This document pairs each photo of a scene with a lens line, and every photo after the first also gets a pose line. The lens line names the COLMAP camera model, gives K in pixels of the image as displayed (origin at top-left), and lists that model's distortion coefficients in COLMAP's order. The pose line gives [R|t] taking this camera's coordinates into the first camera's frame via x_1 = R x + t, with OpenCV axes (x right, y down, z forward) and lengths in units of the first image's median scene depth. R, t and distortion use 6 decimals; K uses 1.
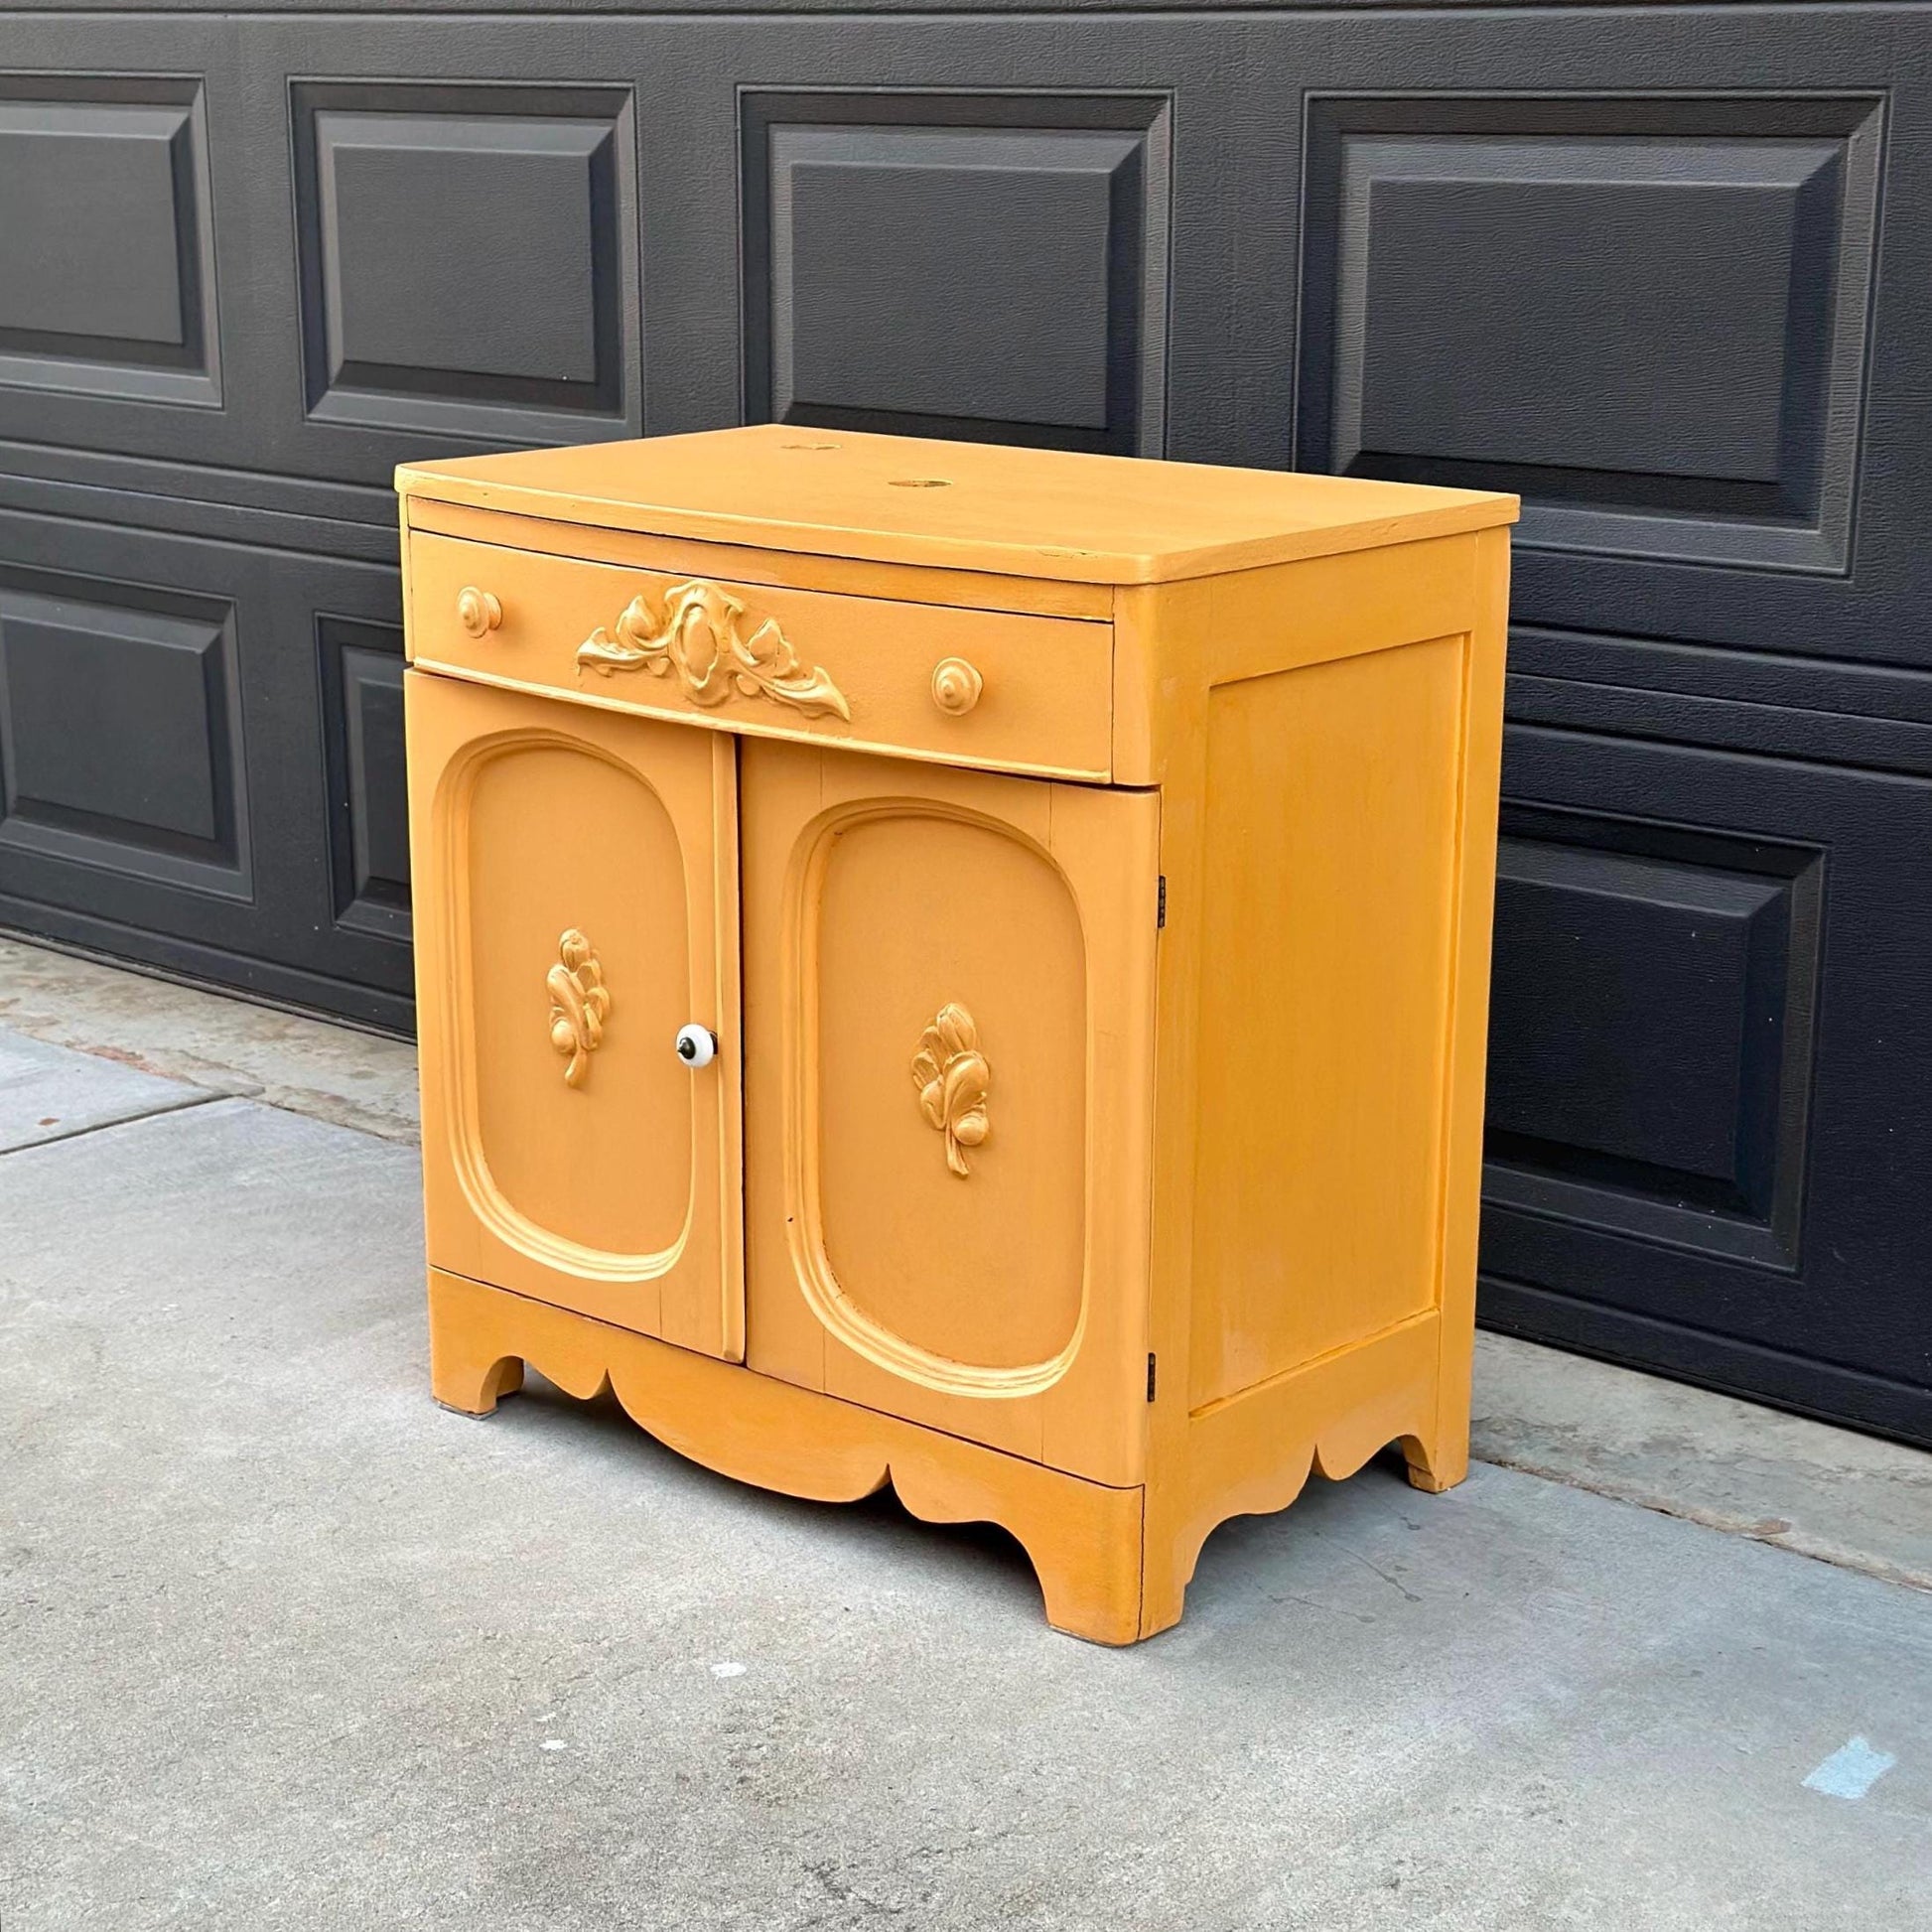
lens RADIAL K [[3664.6, 0, 957.9], [0, 3664.6, 1085.4], [0, 0, 1]] dist [0.150833, 0.000000]
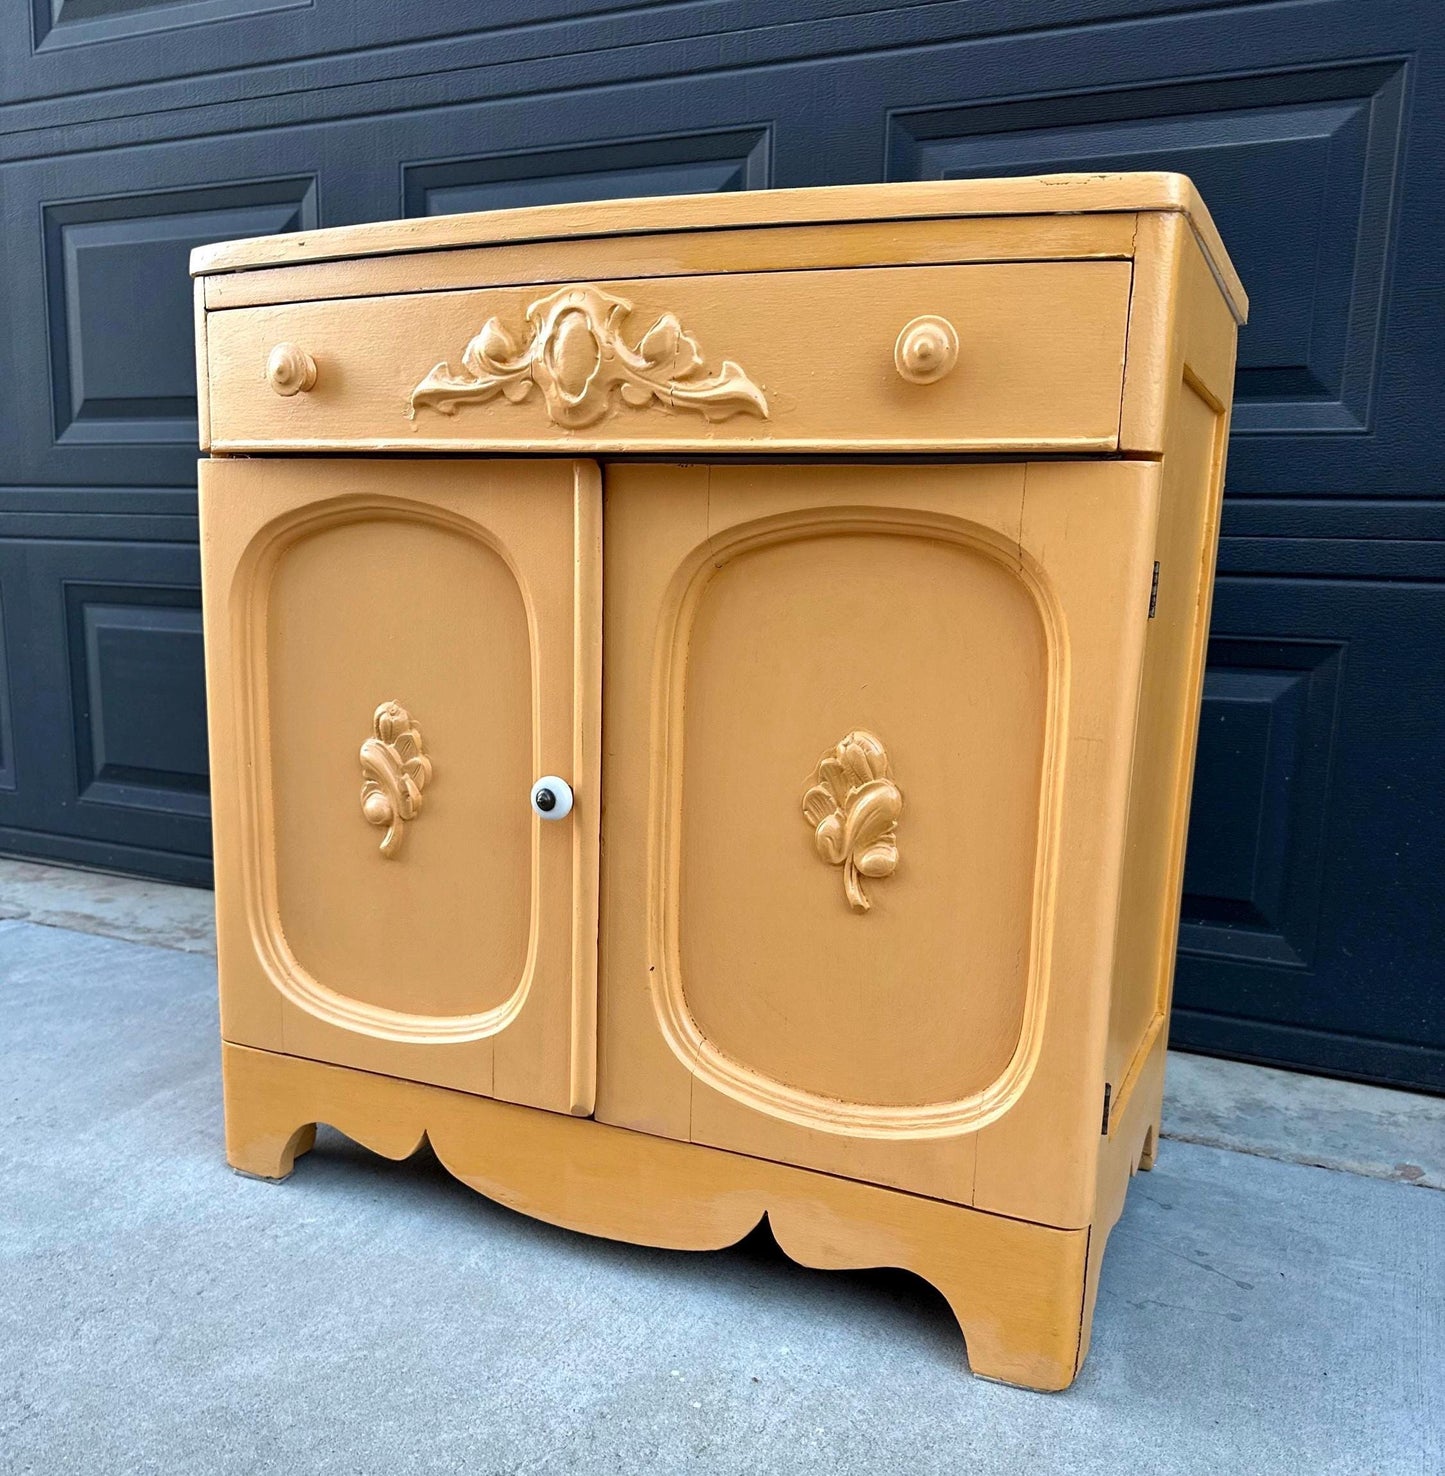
lens RADIAL K [[1360.3, 0, 727.6], [0, 1360.3, 818.6], [0, 0, 1]] dist [0.048215, 0.000000]
pose [[0.954713, -0.030086, 0.296004, -0.135508], [0.053141, 0.996120, -0.070152, 0.023099], [-0.292744, 0.082705, 0.952607, 0.646381]]
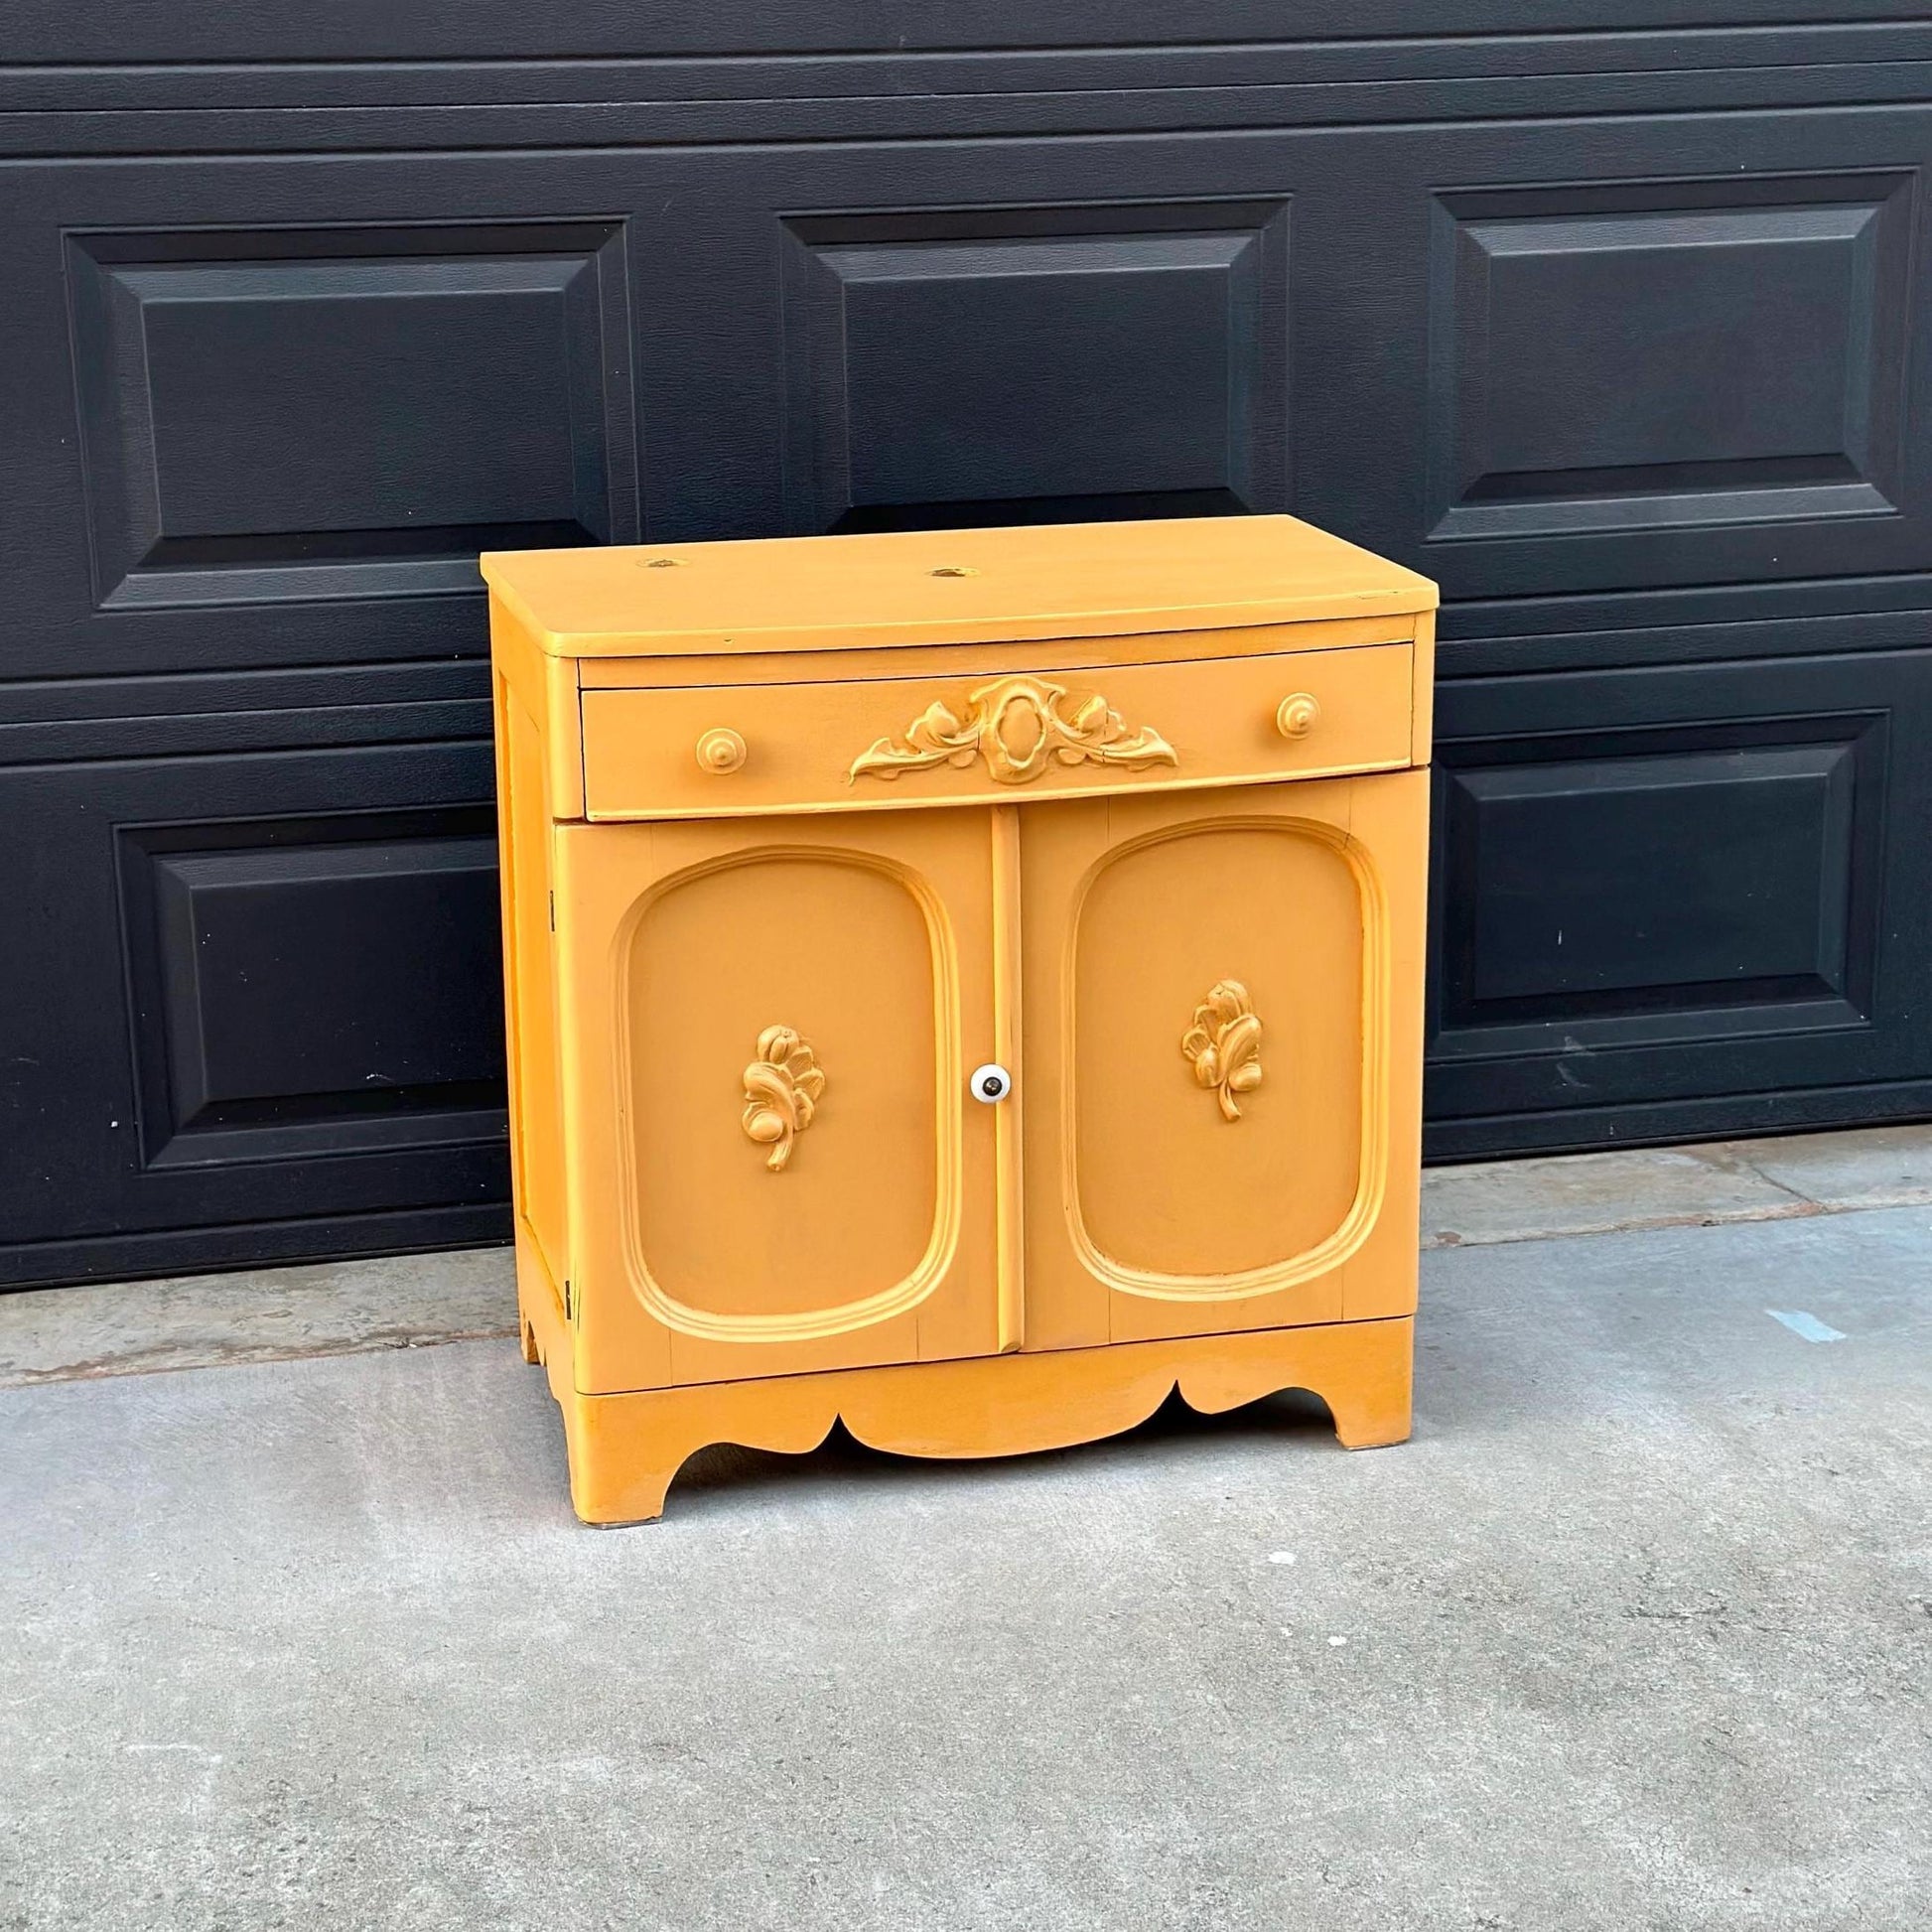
lens RADIAL K [[3664.6, 0, 935.1], [0, 3664.6, 1037.3], [0, 0, 1]] dist [0.150833, 0.000000]
pose [[0.580534, -0.238603, 0.778492, -0.970334], [0.237632, 0.964126, 0.118293, -0.164441], [-0.778789, 0.116322, 0.616407, 0.315576]]
